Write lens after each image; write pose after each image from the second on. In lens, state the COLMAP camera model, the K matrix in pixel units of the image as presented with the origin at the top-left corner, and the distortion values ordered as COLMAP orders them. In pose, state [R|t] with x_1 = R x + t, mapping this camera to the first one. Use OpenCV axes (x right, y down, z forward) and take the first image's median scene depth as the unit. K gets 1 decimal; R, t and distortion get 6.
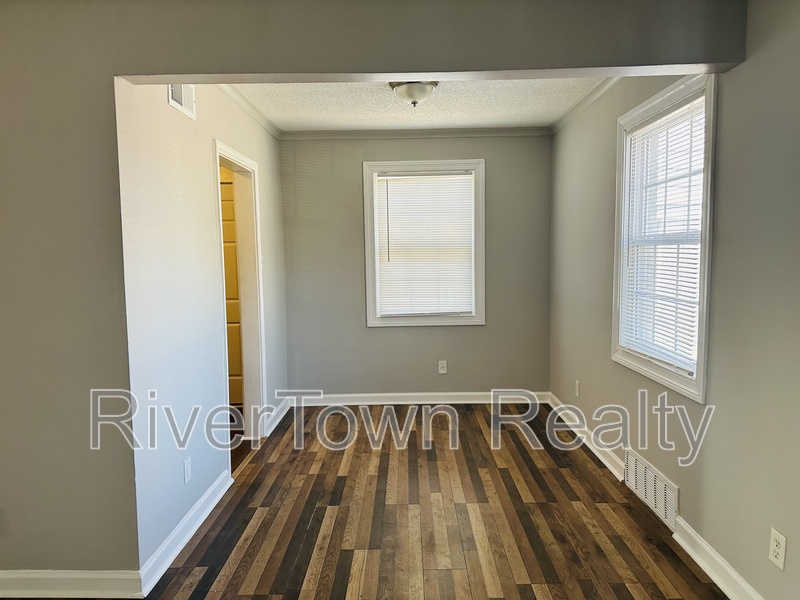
lens RADIAL K [[562.6, 0, 400.1], [0, 562.6, 303.7], [0, 0, 1]] dist [0.004523, -0.015116]
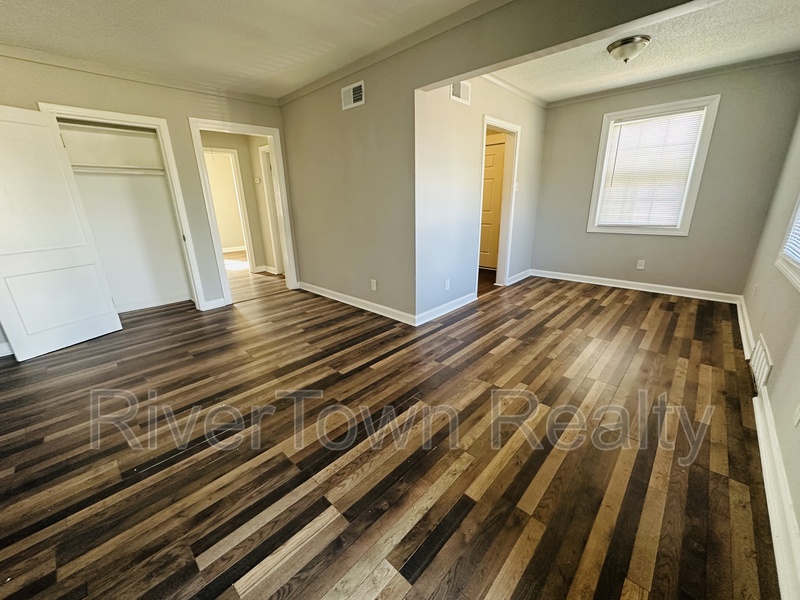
lens RADIAL K [[320.6, 0, 399.6], [0, 320.6, 297.0], [0, 0, 1]] dist [0.012397, -0.000235]
pose [[0.734836, 0.200012, -0.648082, 0.251594], [-0.055149, 0.969985, 0.236826, 0.048067], [0.675999, -0.138287, 0.723811, -0.027580]]
